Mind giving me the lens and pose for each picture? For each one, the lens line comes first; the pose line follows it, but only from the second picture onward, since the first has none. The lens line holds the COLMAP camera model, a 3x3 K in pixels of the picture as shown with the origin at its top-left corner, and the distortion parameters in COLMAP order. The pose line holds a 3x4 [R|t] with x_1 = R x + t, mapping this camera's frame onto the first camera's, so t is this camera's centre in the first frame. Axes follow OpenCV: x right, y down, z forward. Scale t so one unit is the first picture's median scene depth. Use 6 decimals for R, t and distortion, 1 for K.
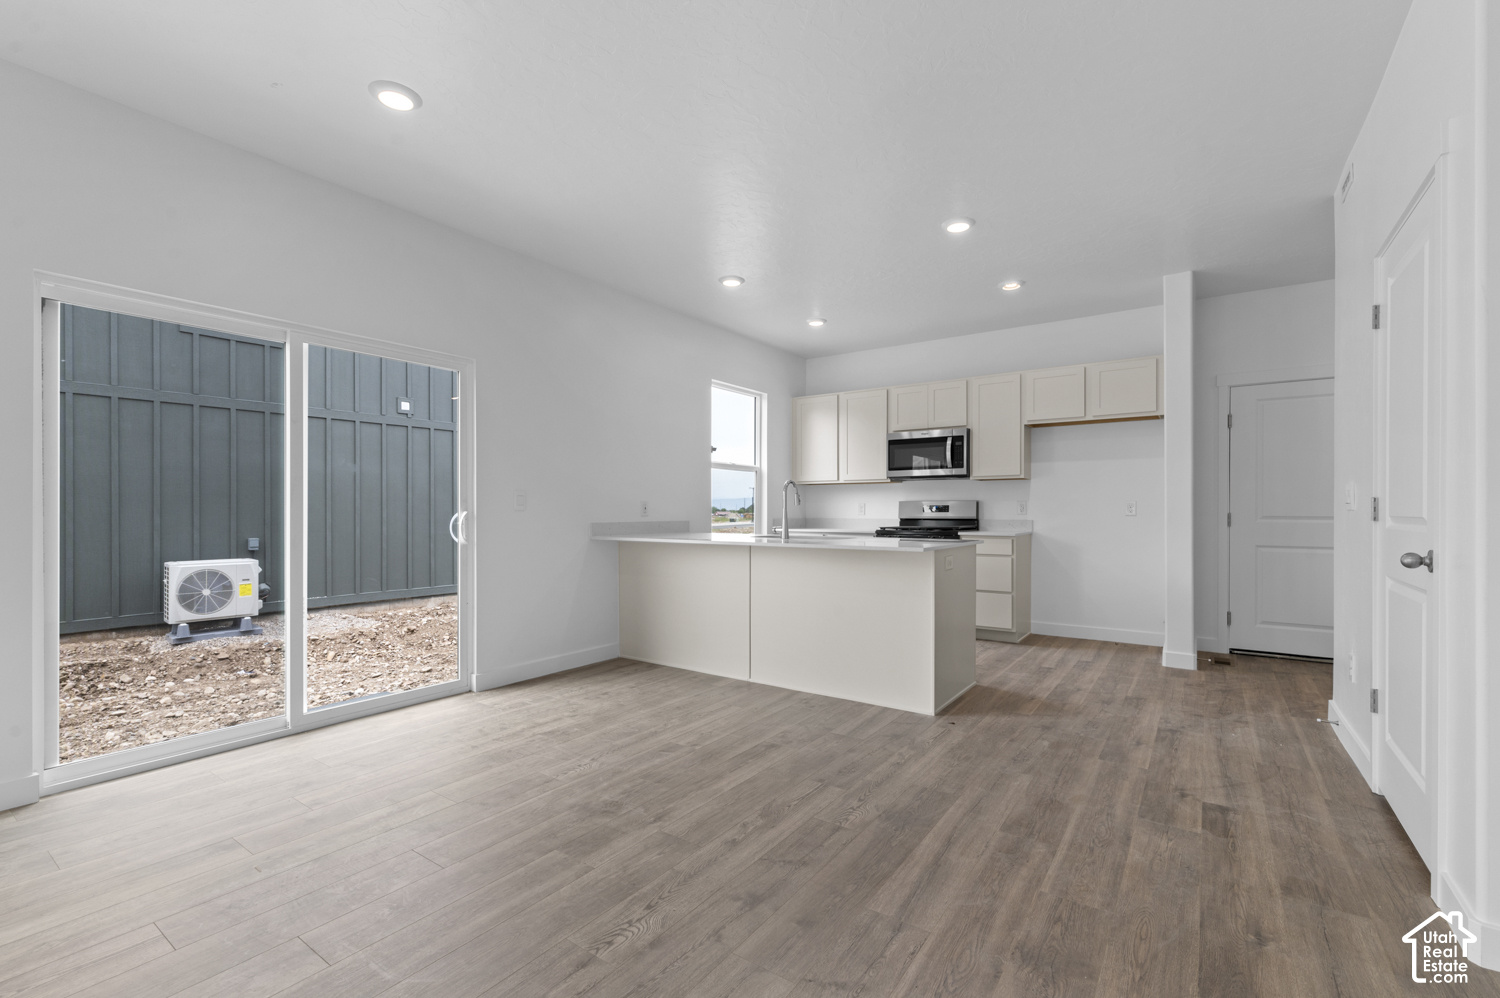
lens RADIAL K [[649.9, 0, 750.0], [0, 649.9, 499.0], [0, 0, 1]] dist [0.000587, 0.000340]
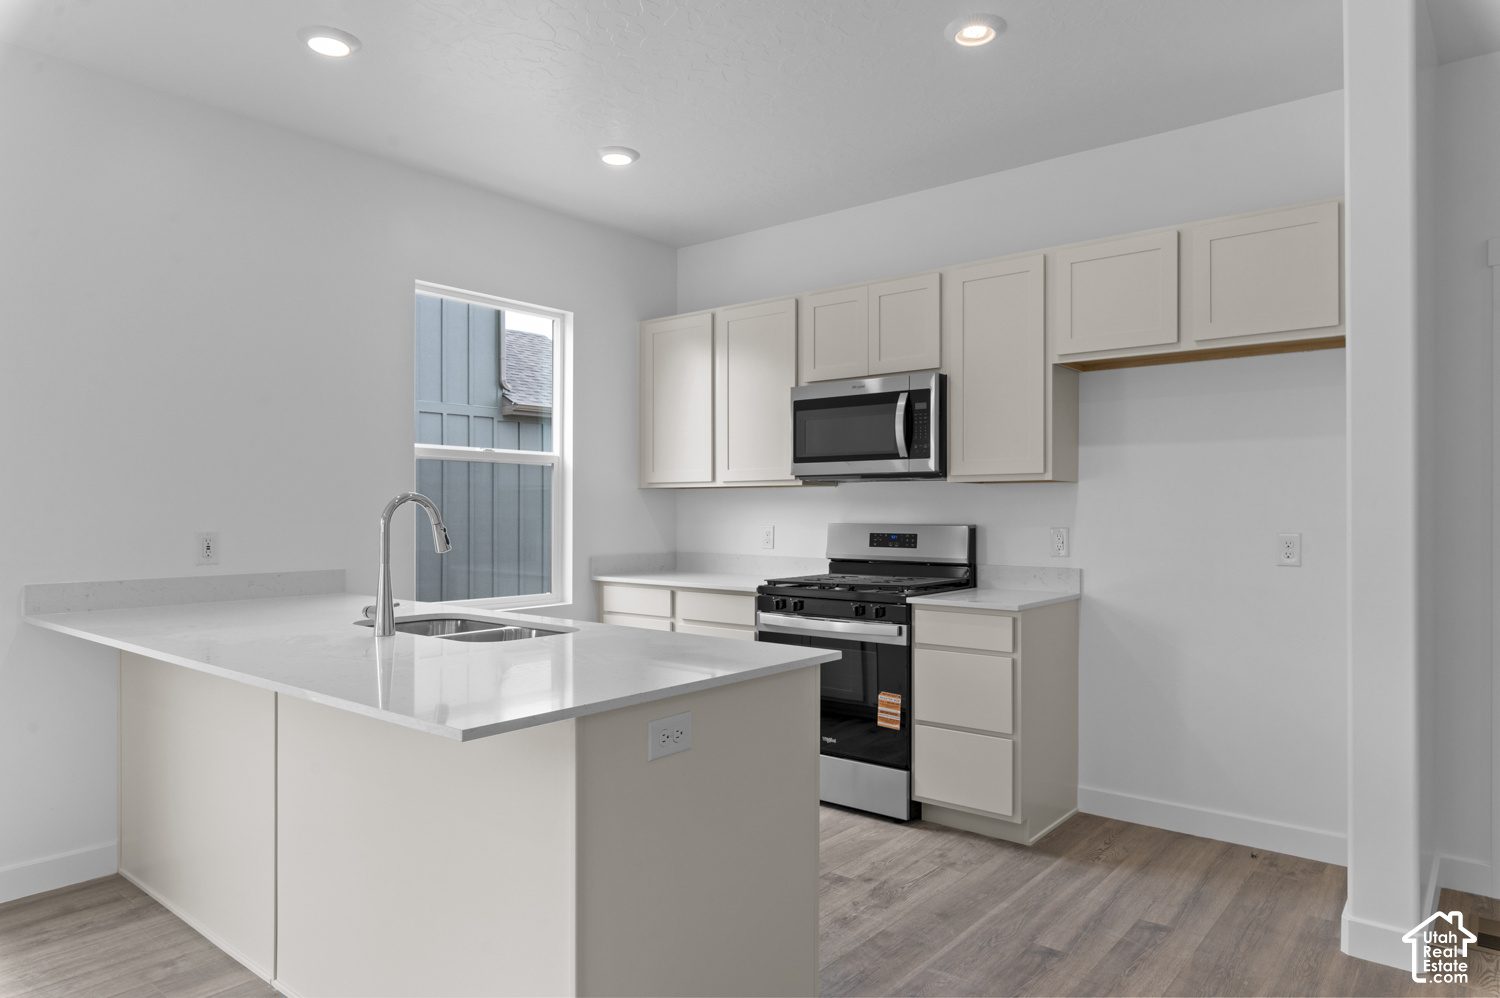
lens RADIAL K [[936.6, 0, 747.2], [0, 936.6, 488.9], [0, 0, 1]] dist [-0.004345, -0.001816]
pose [[0.997310, -0.000944, -0.073294, 0.243831], [0.000634, 0.999991, -0.004247, -0.022145], [0.073297, 0.004189, 0.997301, 0.309694]]
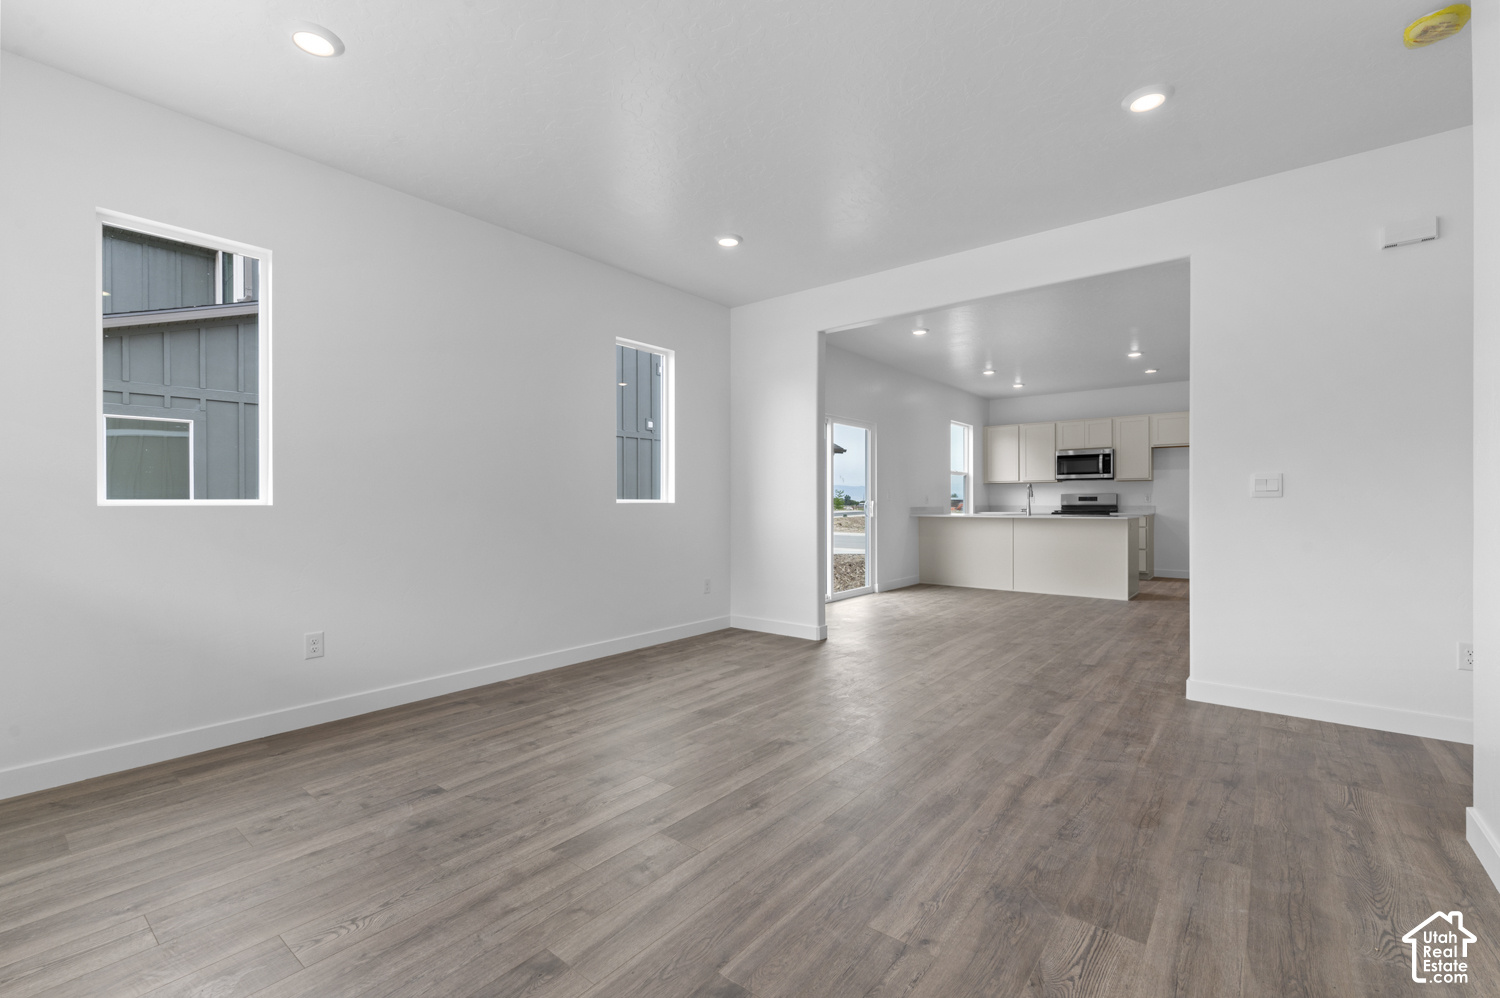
lens RADIAL K [[626.5, 0, 750.0], [0, 626.5, 499.0], [0, 0, 1]] dist [-0.000190, -0.000027]
pose [[0.997841, -0.000876, -0.065667, -0.462543], [0.001759, 0.999909, 0.013385, -0.007046], [0.065649, -0.013472, 0.997752, -0.614075]]
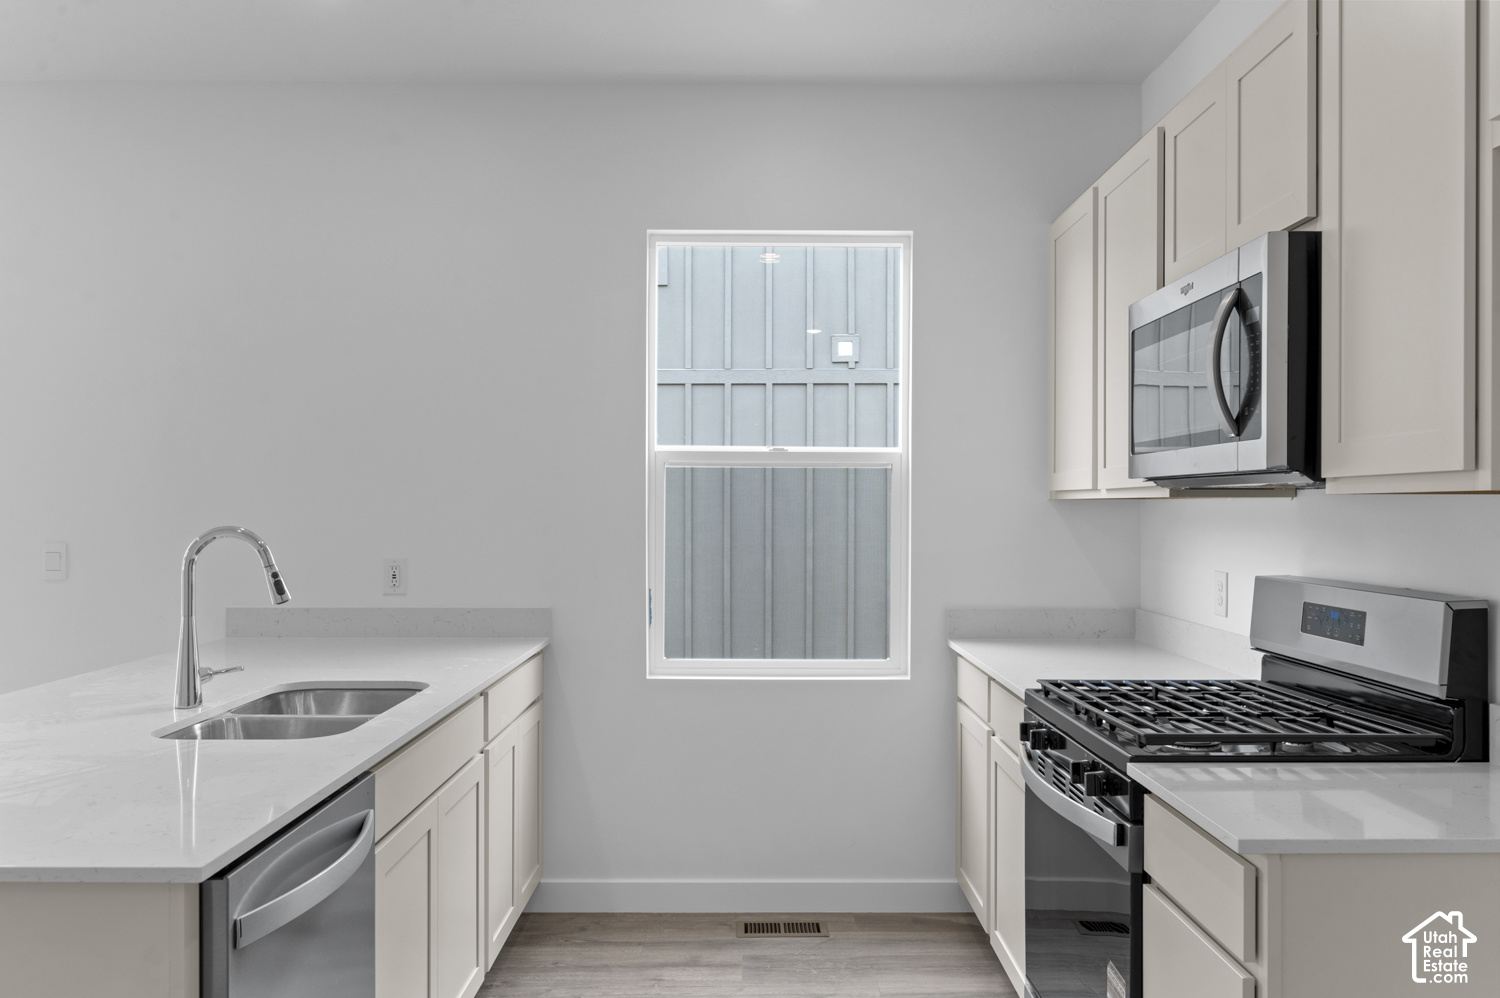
lens RADIAL K [[1176.1, 0, 750.0], [0, 1176.1, 499.0], [0, 0, 1]] dist [0.003634, 0.002554]
pose [[0.579088, -0.004220, -0.815254, 0.524580], [0.012774, 0.999911, 0.003898, -0.031783], [0.815165, -0.012672, 0.579090, 0.655363]]
